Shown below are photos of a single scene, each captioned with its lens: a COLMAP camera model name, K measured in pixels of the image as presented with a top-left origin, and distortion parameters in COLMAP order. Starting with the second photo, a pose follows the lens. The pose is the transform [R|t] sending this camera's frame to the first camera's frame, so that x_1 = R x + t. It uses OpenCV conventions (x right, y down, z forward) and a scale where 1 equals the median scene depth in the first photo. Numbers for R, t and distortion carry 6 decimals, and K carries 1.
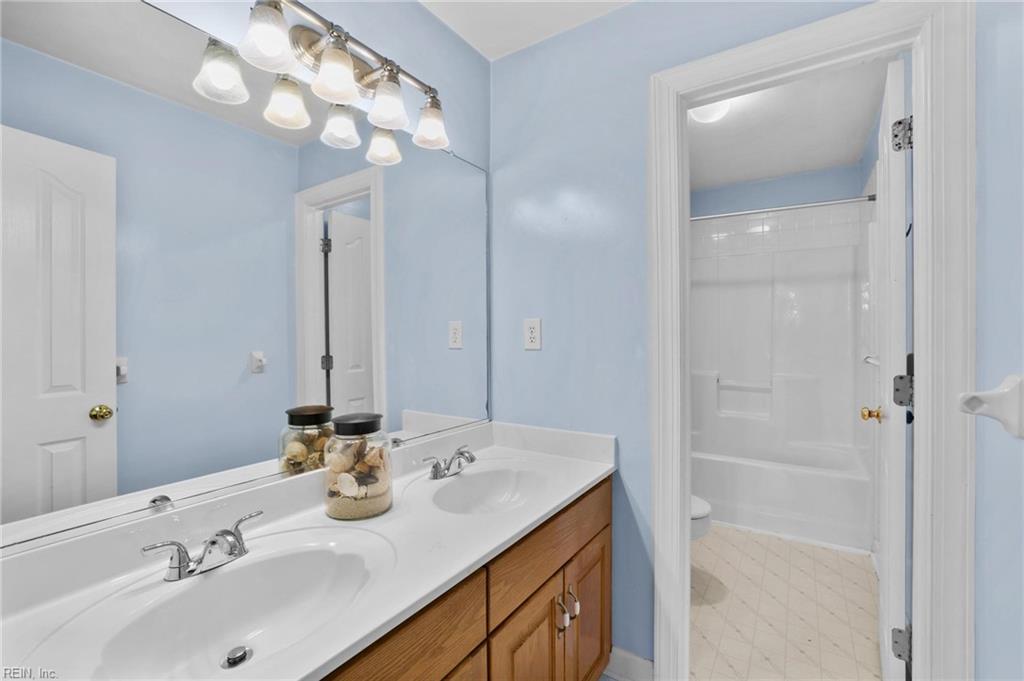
lens RADIAL K [[439.9, 0, 508.4], [0, 439.9, 335.1], [0, 0, 1]] dist [-0.001949, -0.000044]
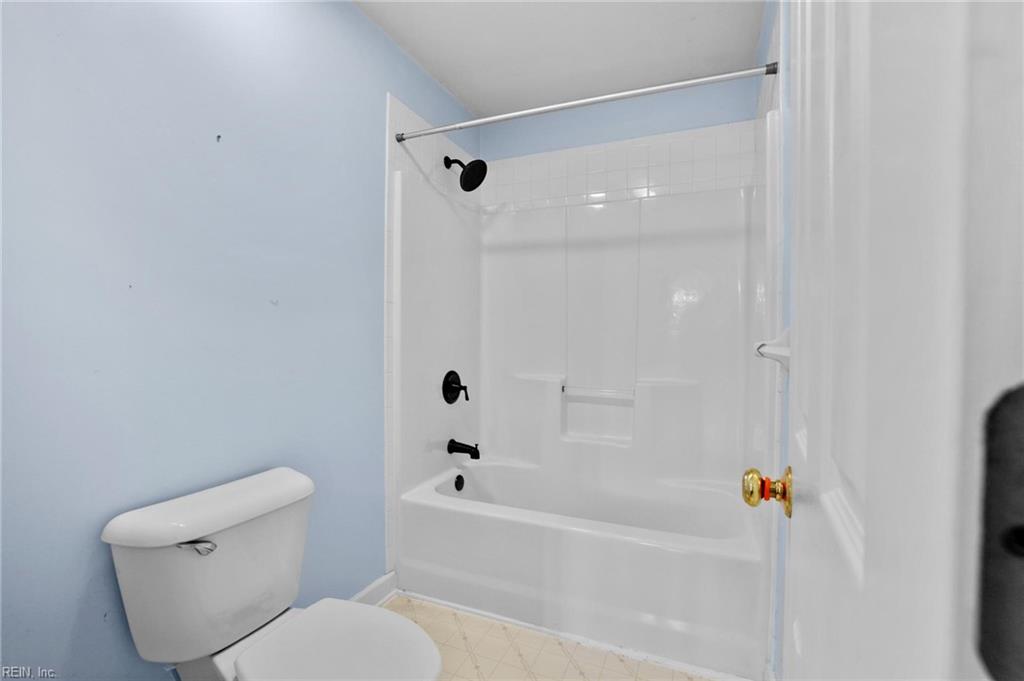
lens RADIAL K [[439.9, 0, 516.4], [0, 439.9, 344.4], [0, 0, 1]] dist [-0.001949, -0.000044]
pose [[0.985869, 0.001838, 0.167507, 0.356281], [-0.003094, 0.999969, 0.007238, 0.038718], [-0.167488, -0.007654, 0.985844, 0.430554]]
